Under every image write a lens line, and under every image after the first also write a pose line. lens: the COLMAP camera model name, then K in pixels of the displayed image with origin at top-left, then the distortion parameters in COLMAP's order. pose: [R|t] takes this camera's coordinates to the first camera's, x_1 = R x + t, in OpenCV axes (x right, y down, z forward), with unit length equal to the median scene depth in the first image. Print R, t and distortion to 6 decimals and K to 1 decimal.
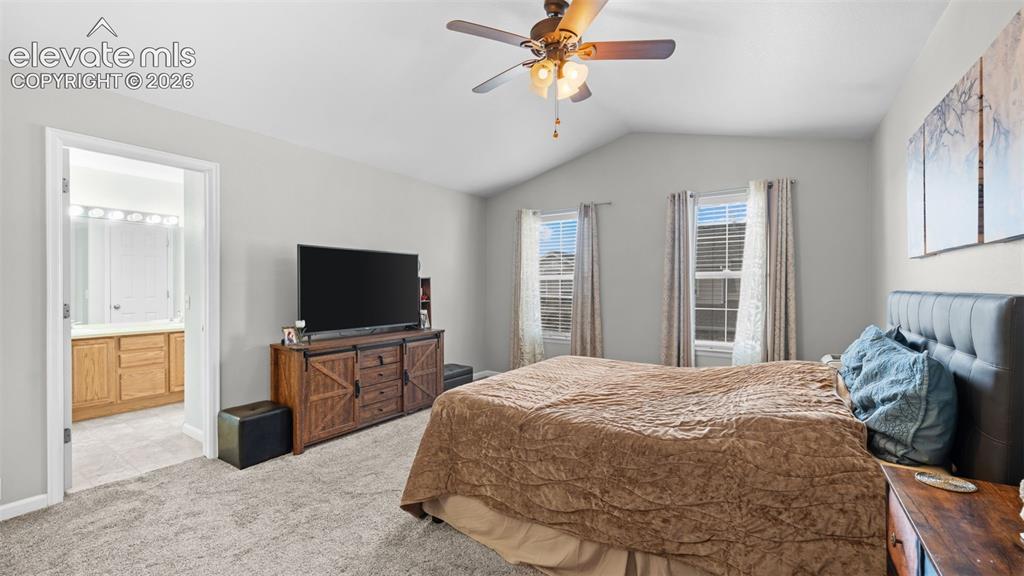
lens RADIAL K [[413.7, 0, 507.0], [0, 413.7, 289.8], [0, 0, 1]] dist [0.013698, -0.000844]
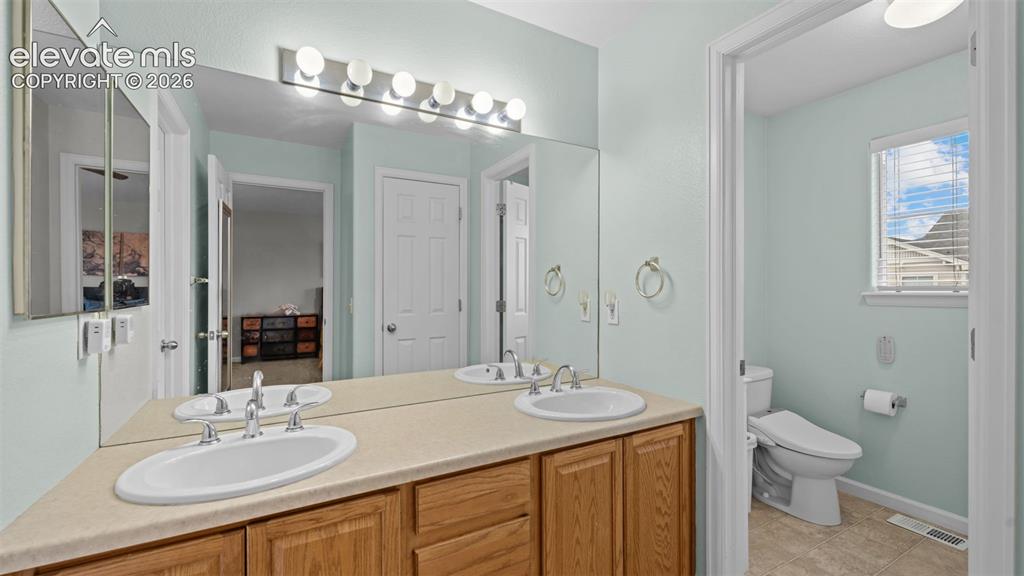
lens RADIAL K [[413.7, 0, 507.0], [0, 413.7, 289.8], [0, 0, 1]] dist [0.013698, -0.000844]
pose [[0.897232, -0.006609, -0.441511, -0.726144], [0.002708, 0.999952, -0.009464, -0.003981], [0.441552, 0.007295, 0.897206, 0.757666]]
